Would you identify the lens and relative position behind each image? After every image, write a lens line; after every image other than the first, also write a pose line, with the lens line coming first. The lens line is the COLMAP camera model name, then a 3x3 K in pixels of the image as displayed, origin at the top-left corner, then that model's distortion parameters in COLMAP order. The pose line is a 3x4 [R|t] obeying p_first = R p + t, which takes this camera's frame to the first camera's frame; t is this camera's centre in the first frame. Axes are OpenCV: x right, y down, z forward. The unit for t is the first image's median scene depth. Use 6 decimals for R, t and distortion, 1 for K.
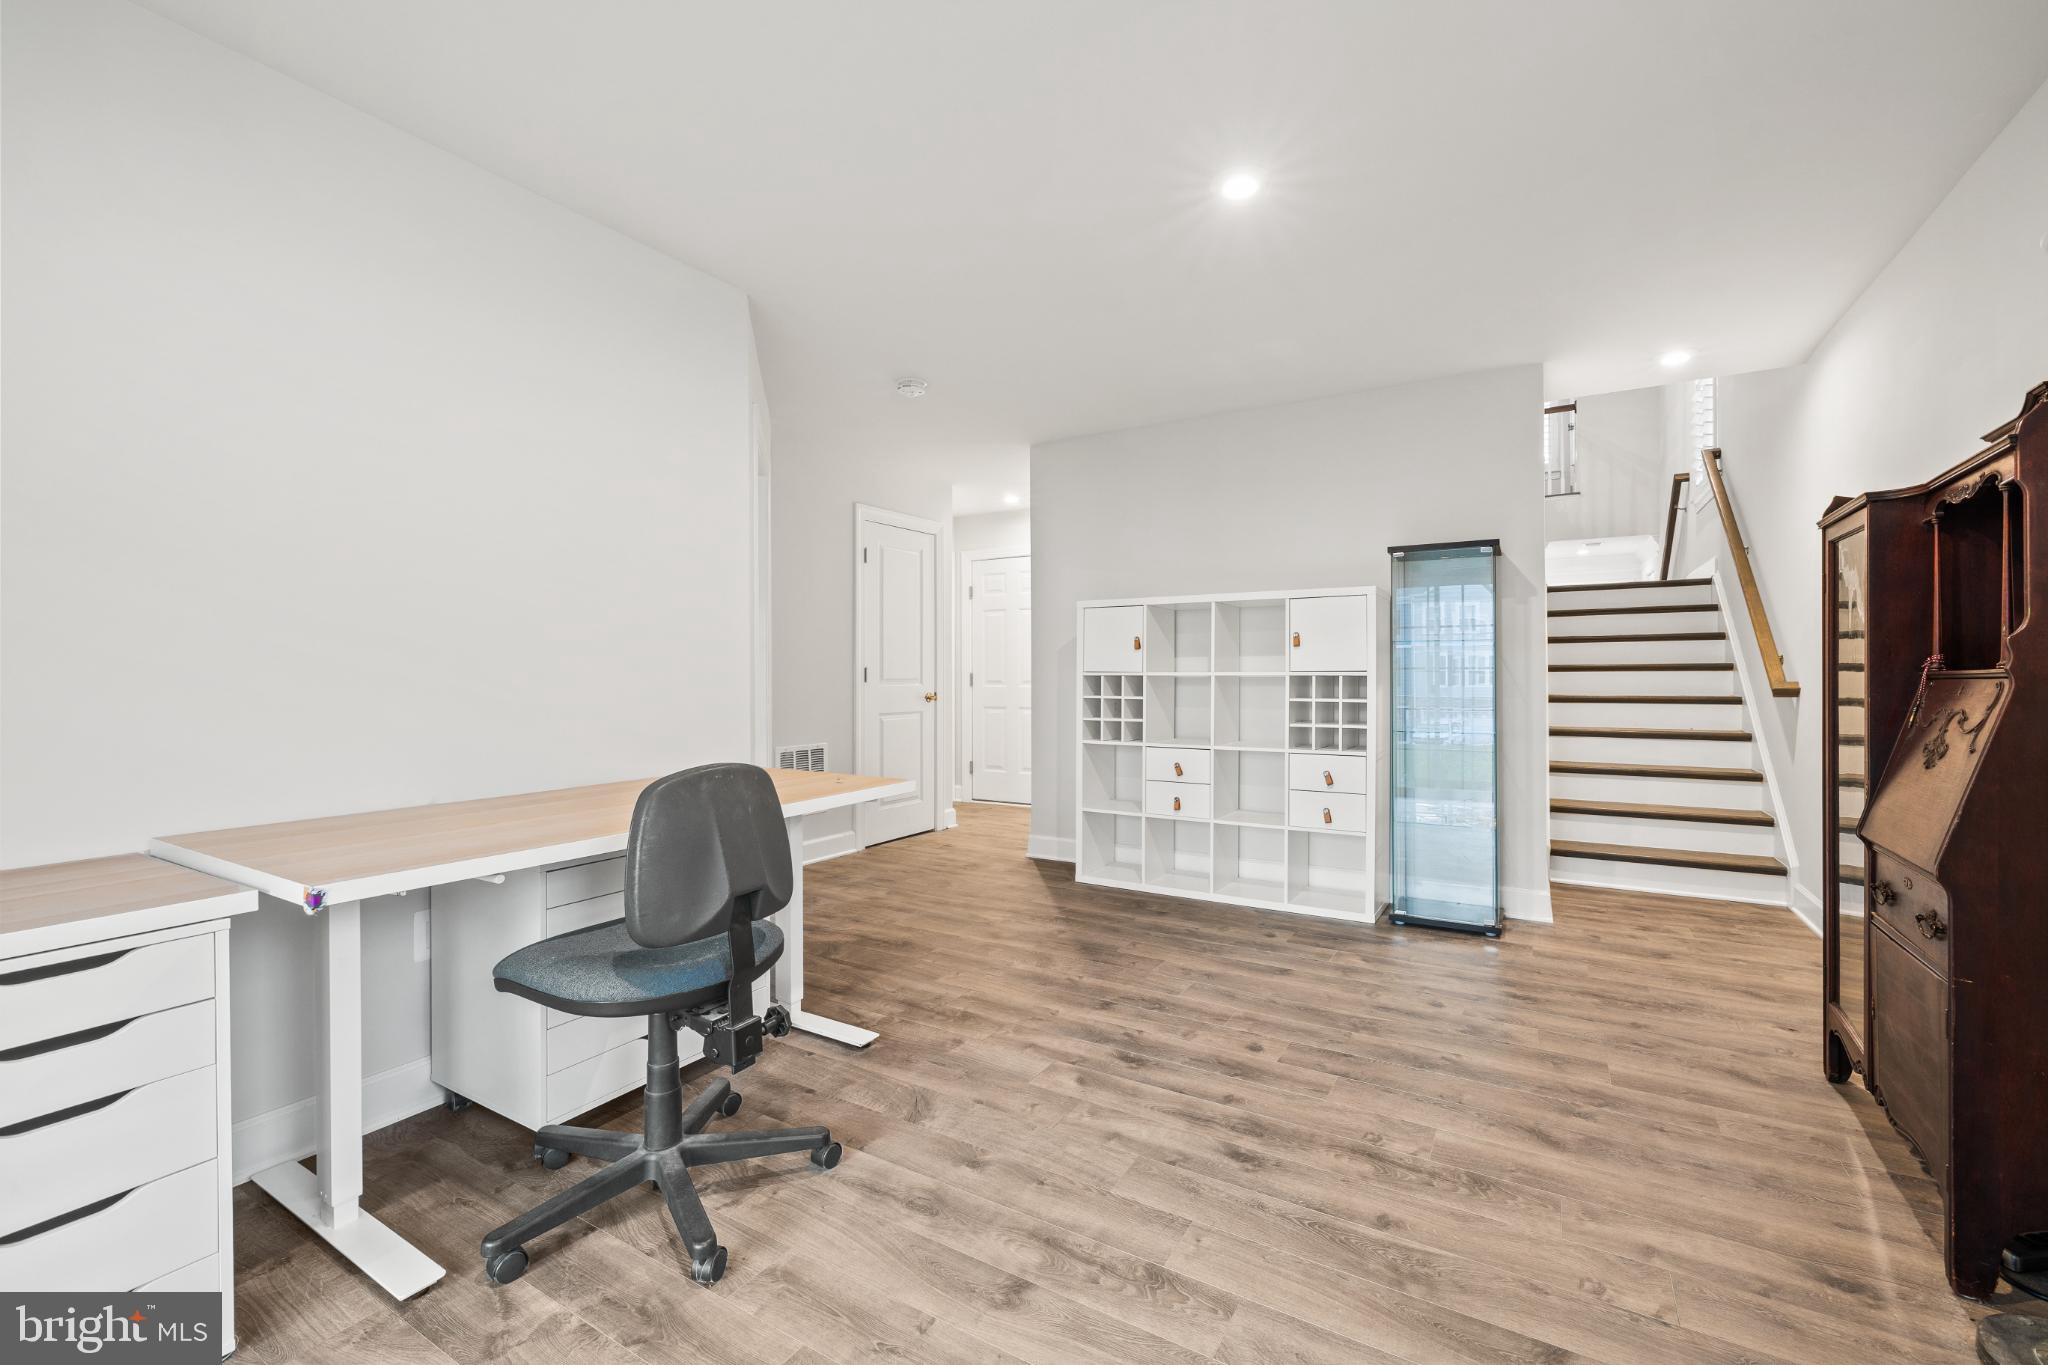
lens RADIAL K [[872.6, 0, 1026.3], [0, 872.6, 677.3], [0, 0, 1]] dist [0.001056, 0.000141]
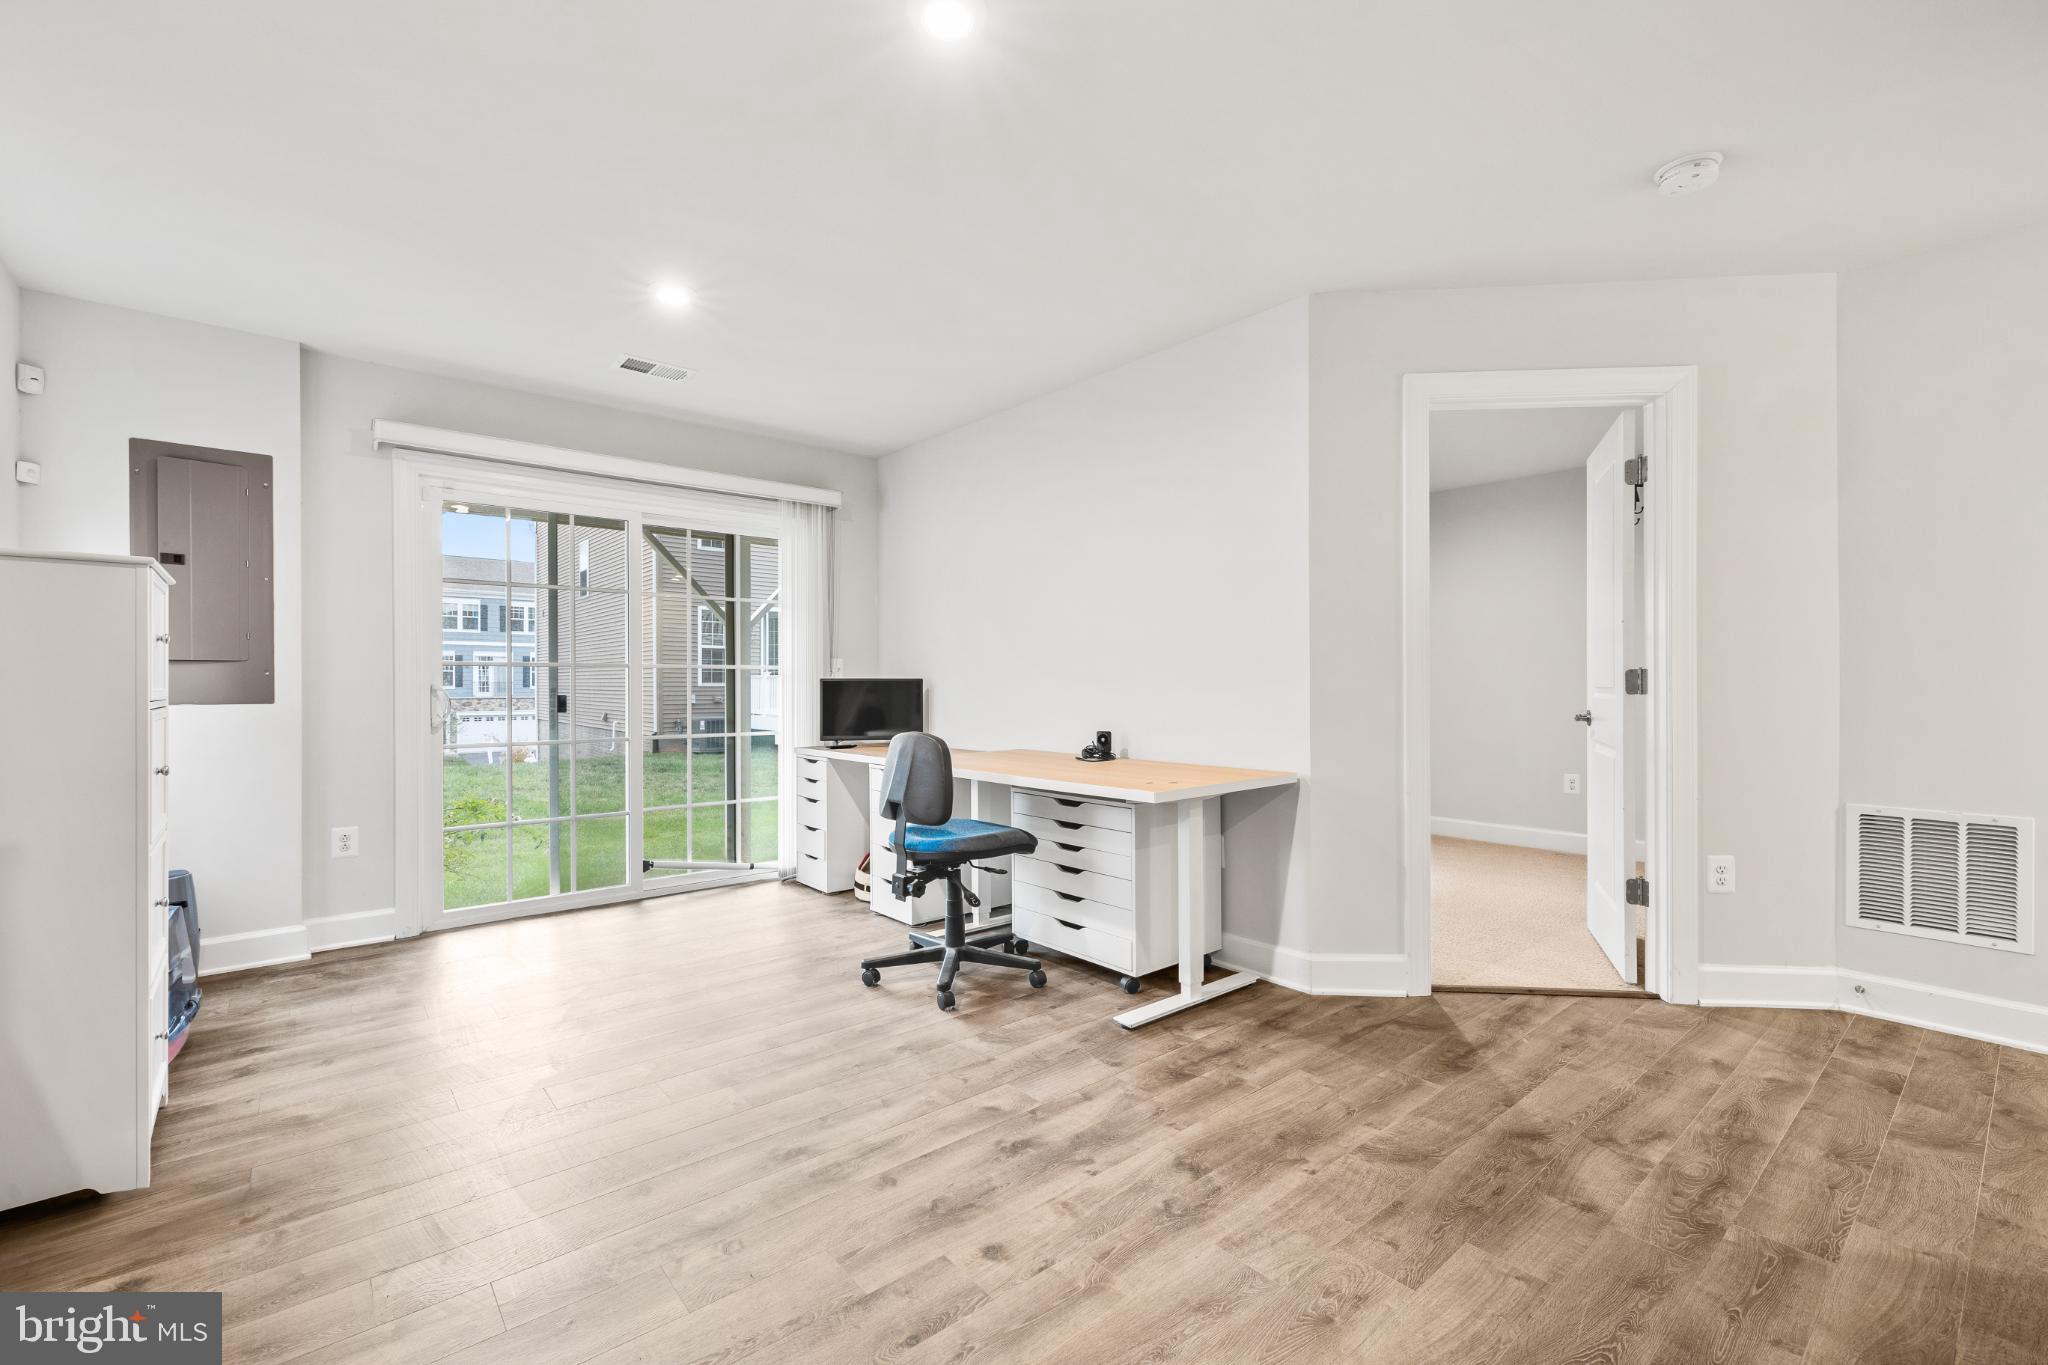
lens RADIAL K [[872.6, 0, 1026.3], [0, 872.6, 677.3], [0, 0, 1]] dist [0.001056, 0.000141]
pose [[-0.328619, 0.000101, -0.944462, 0.847065], [-0.002326, 0.999997, 0.000916, -0.011772], [0.944460, 0.002498, -0.328618, 1.194192]]
